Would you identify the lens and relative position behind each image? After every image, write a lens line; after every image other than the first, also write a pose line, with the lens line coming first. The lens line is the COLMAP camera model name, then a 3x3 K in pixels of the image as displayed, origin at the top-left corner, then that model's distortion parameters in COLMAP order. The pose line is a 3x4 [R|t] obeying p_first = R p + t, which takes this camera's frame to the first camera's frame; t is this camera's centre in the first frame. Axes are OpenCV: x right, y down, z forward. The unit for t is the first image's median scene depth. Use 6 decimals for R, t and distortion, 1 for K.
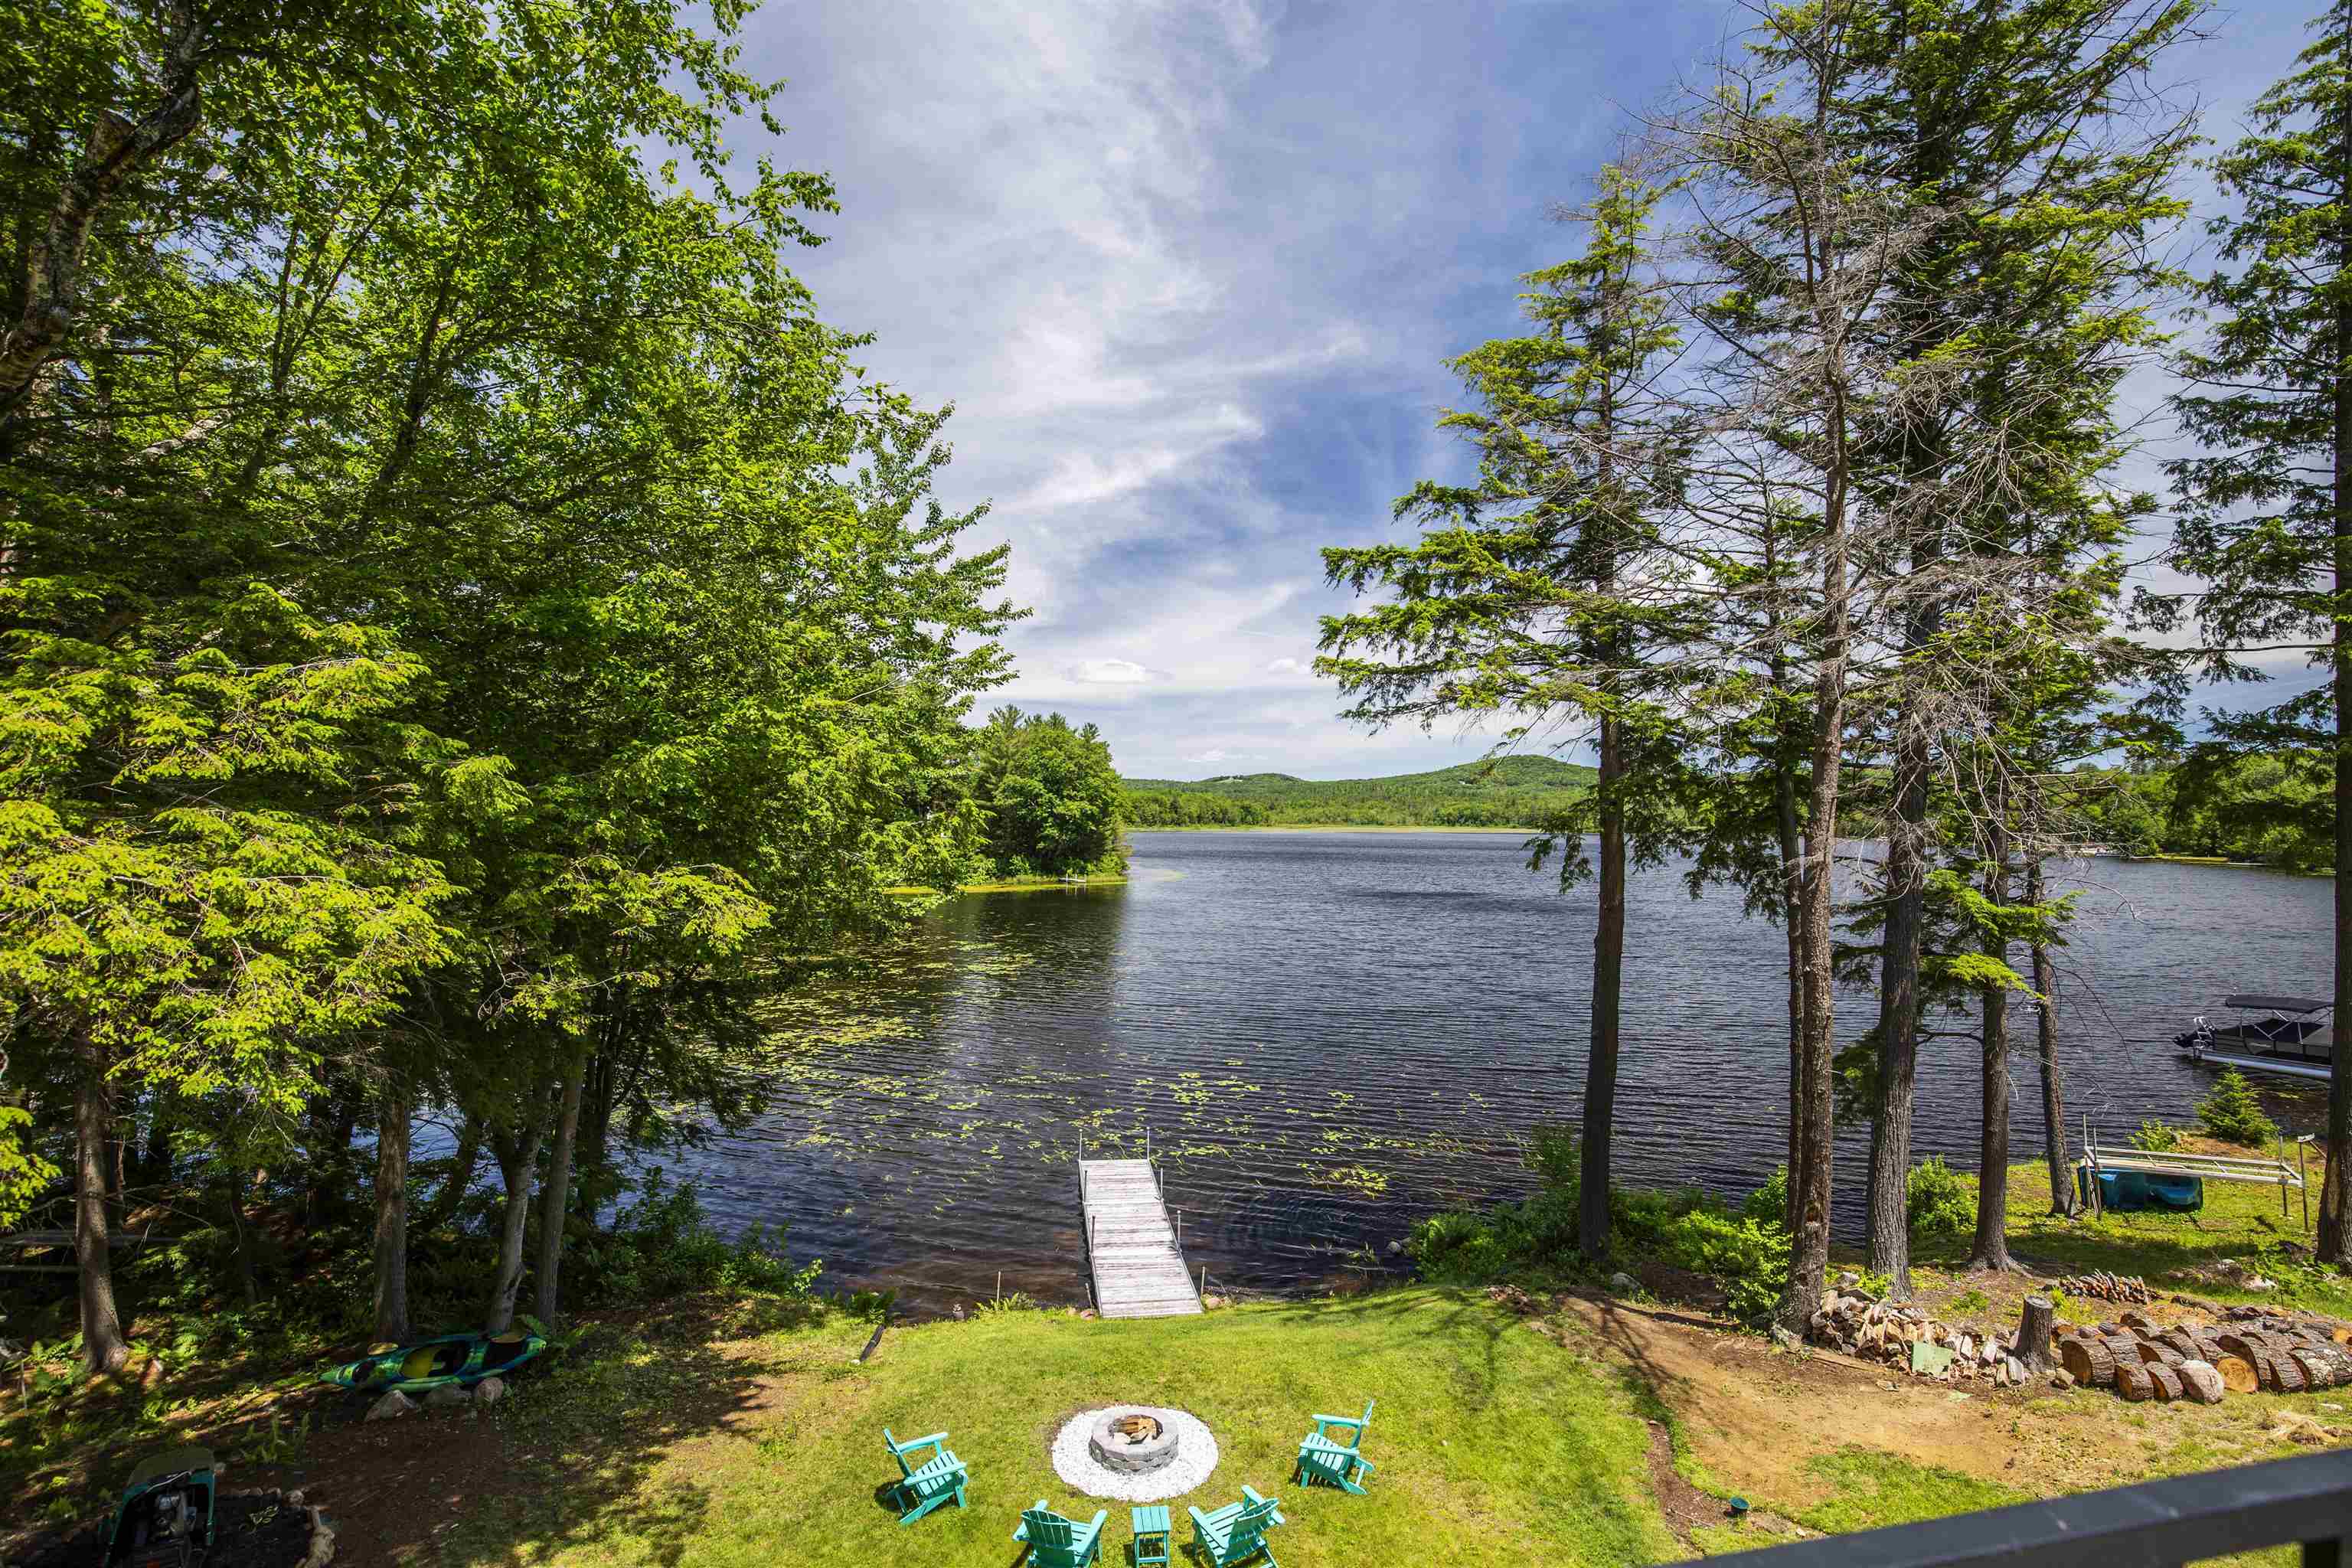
lens RADIAL K [[1065.4, 0, 1176.0], [0, 1065.4, 784.0], [0, 0, 1]] dist [-0.048917, 0.010929]
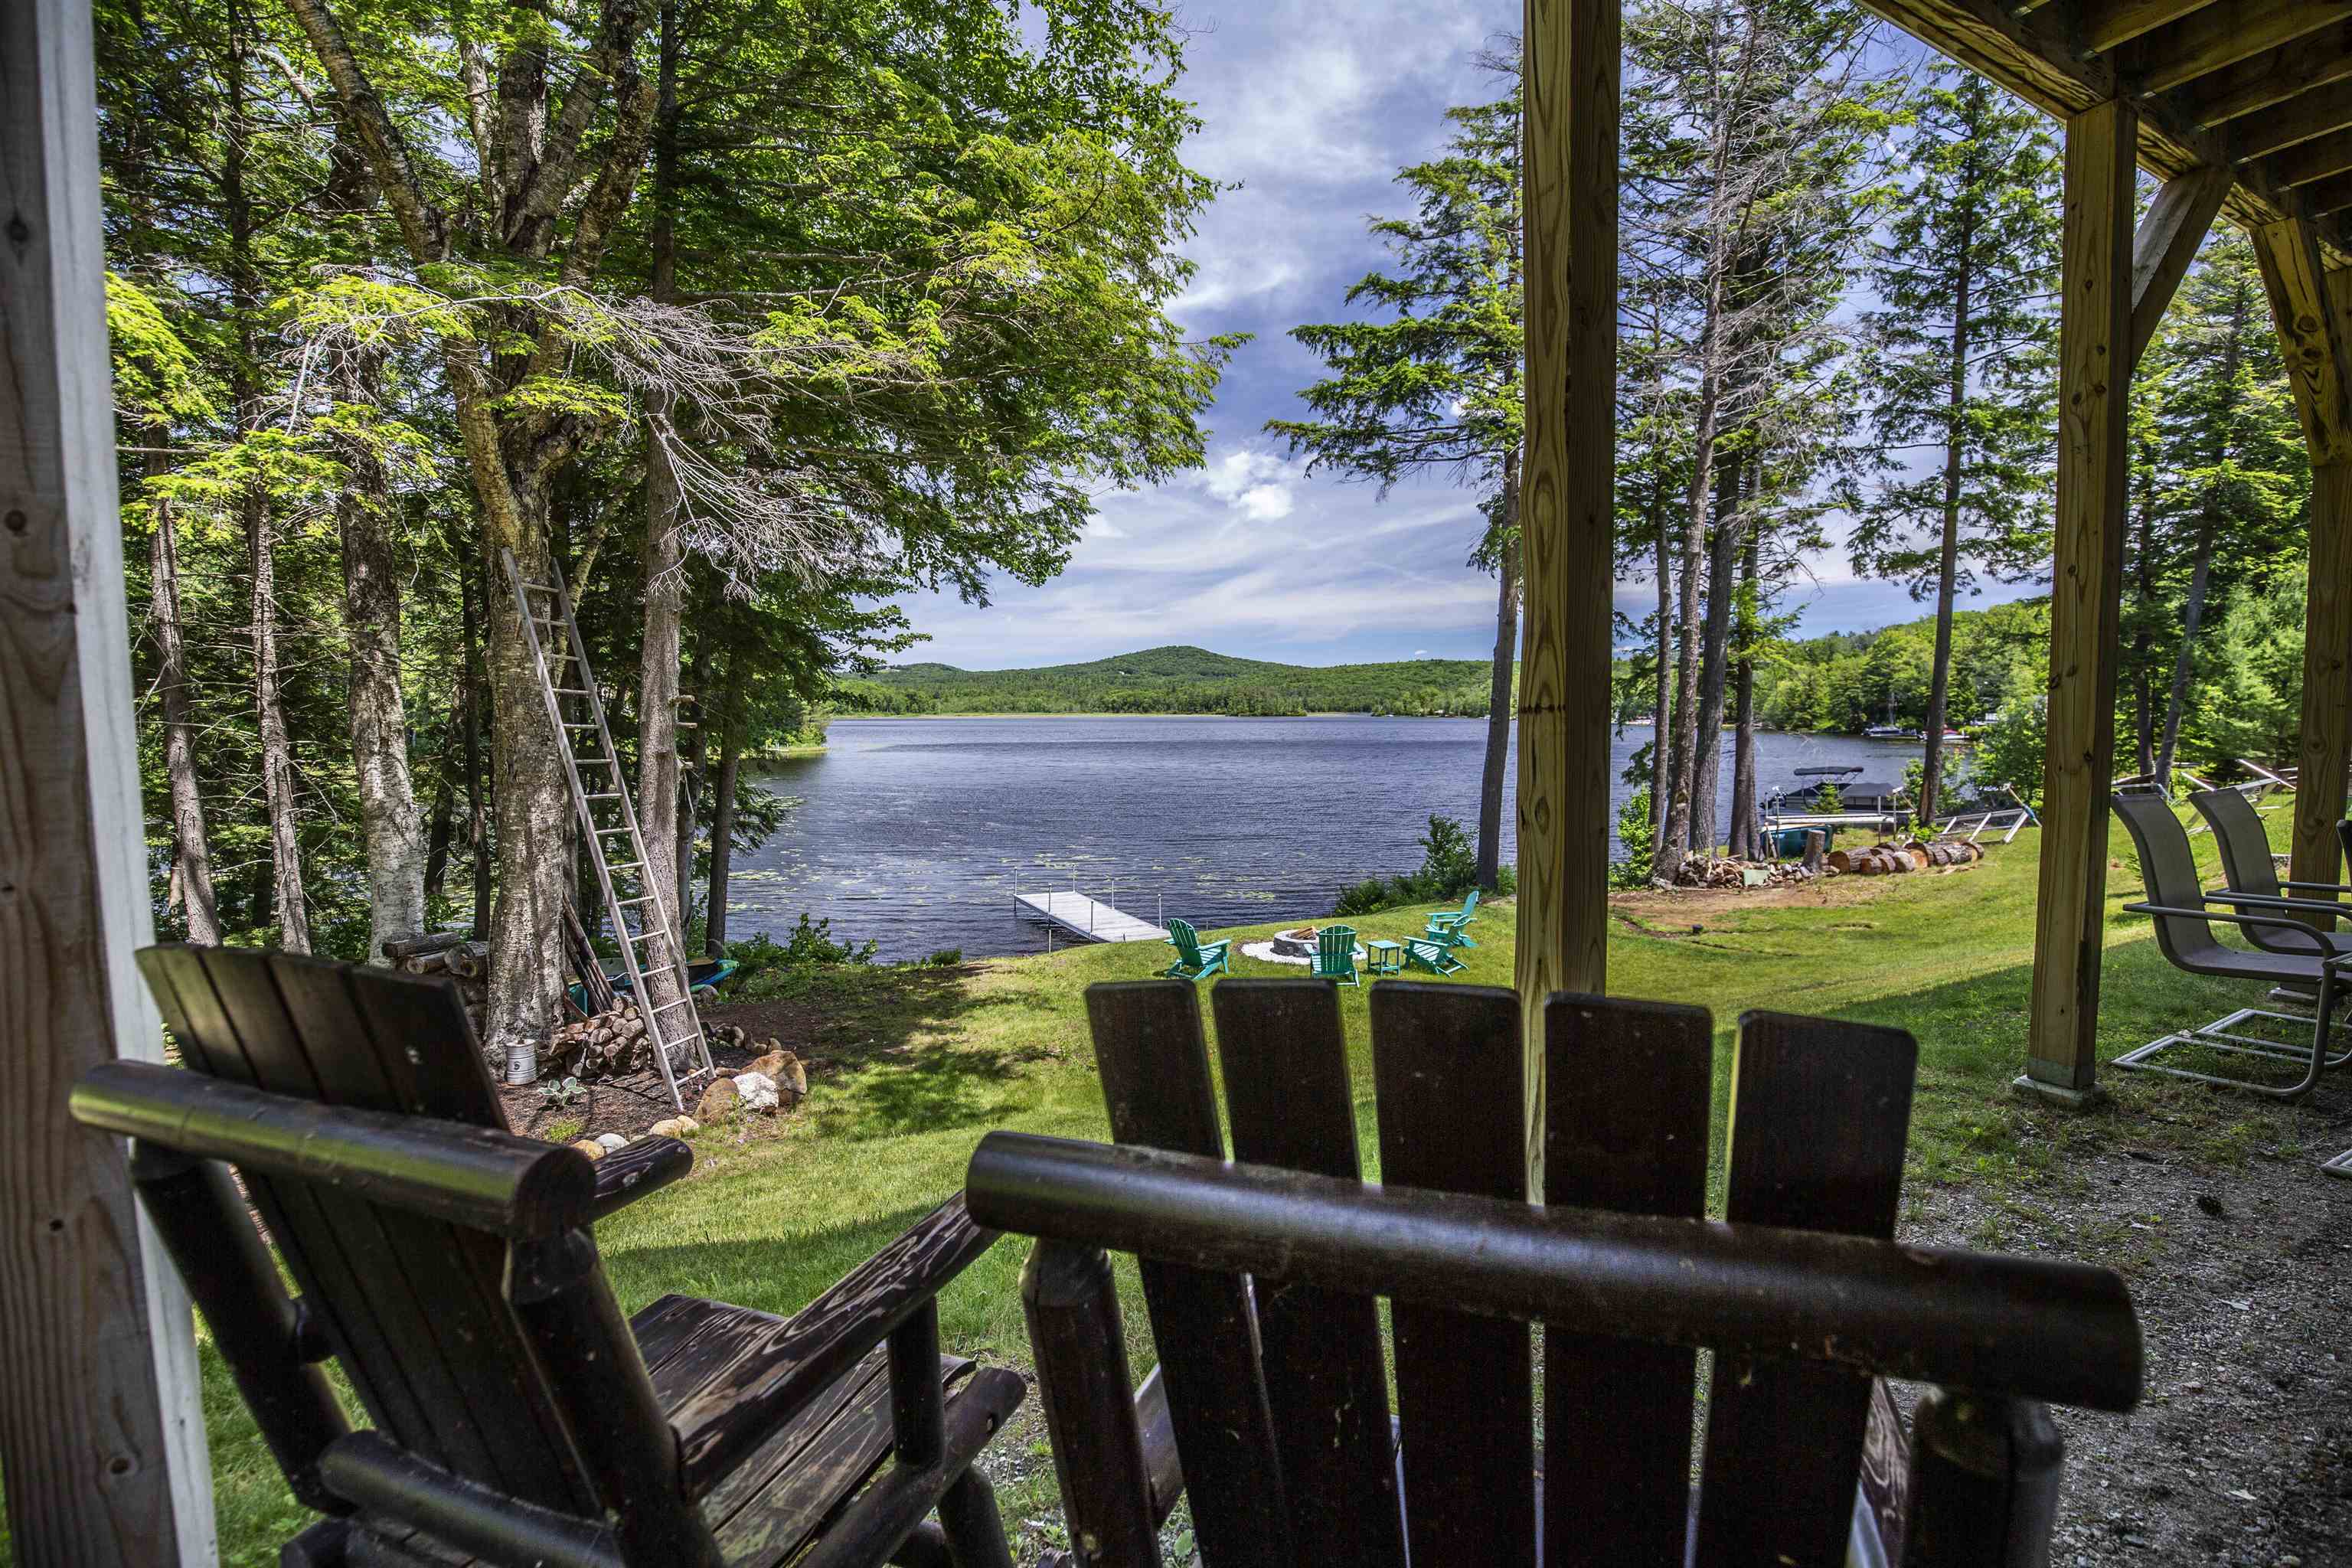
lens RADIAL K [[1065.4, 0, 1176.0], [0, 1065.4, 784.0], [0, 0, 1]] dist [-0.048917, 0.010929]
pose [[0.949835, -0.030086, 0.311300, -0.395721], [-0.001510, 0.994910, 0.100760, 0.186615], [-0.312747, -0.096176, 0.944955, -0.132820]]
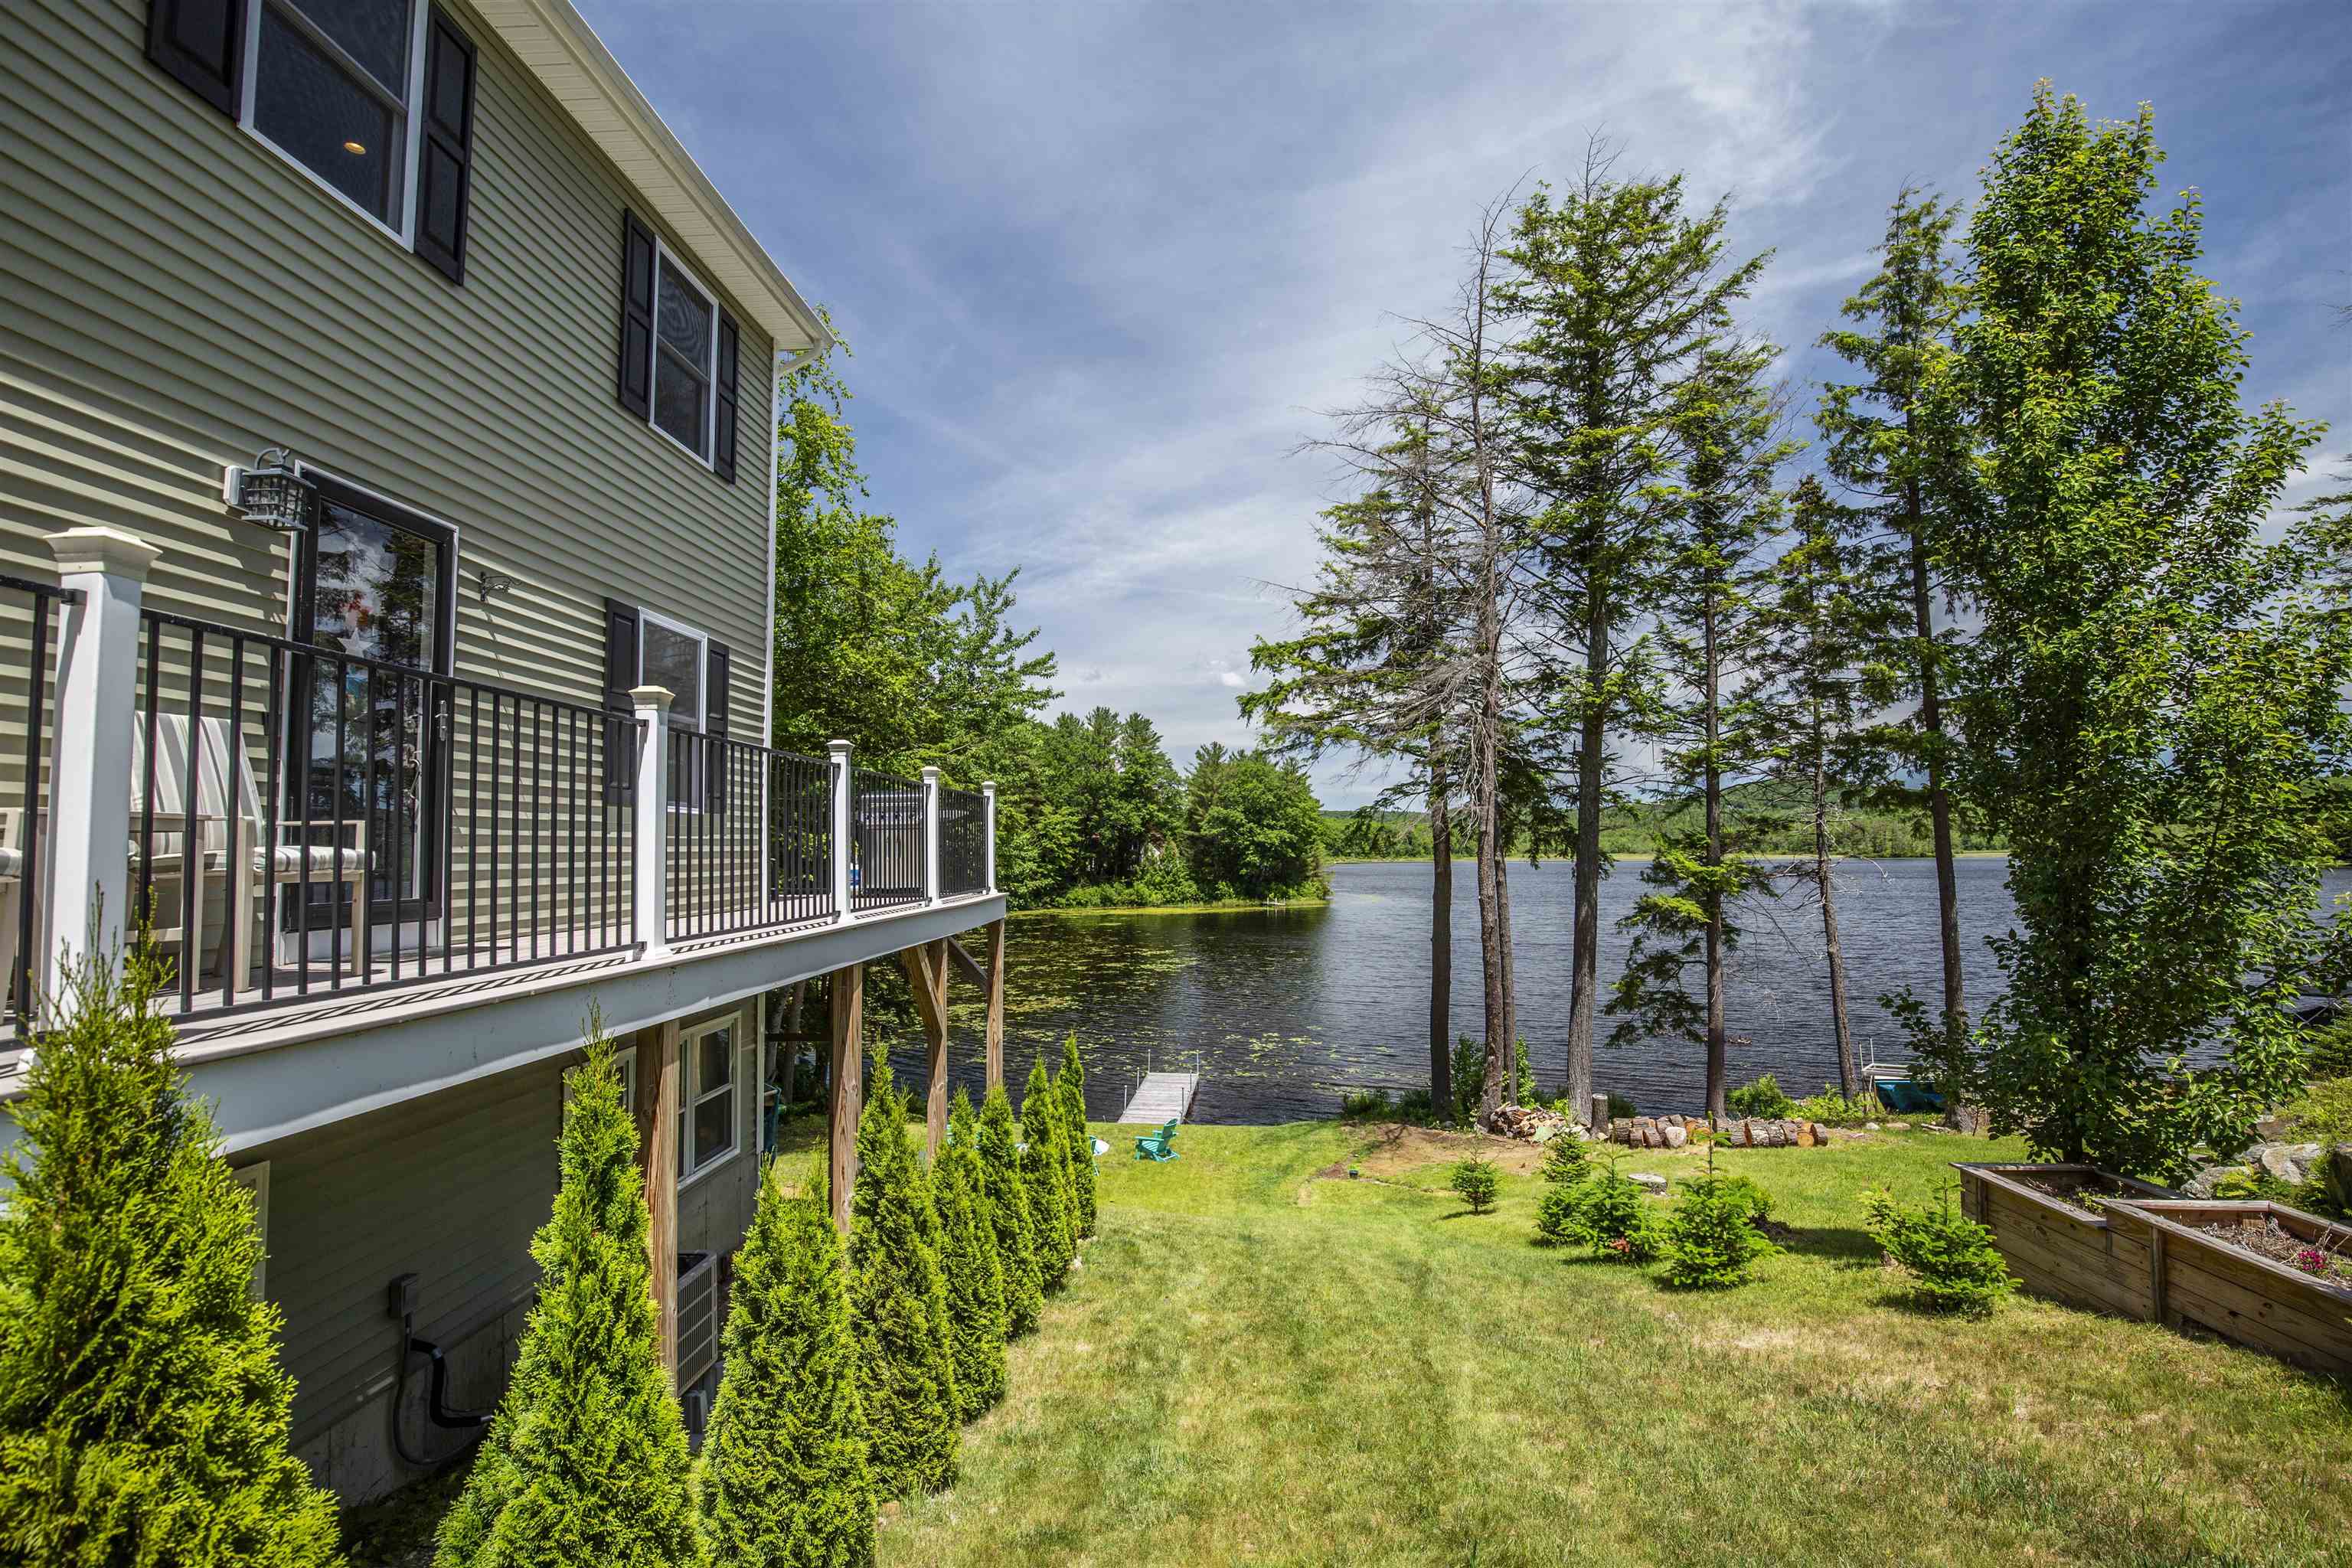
lens RADIAL K [[1065.4, 0, 1176.0], [0, 1065.4, 784.0], [0, 0, 1]] dist [-0.048917, 0.010929]
pose [[0.973822, -0.029872, -0.225342, 0.393625], [0.022677, 0.999149, -0.034454, 0.035555], [0.226179, 0.028442, 0.973670, -0.538078]]
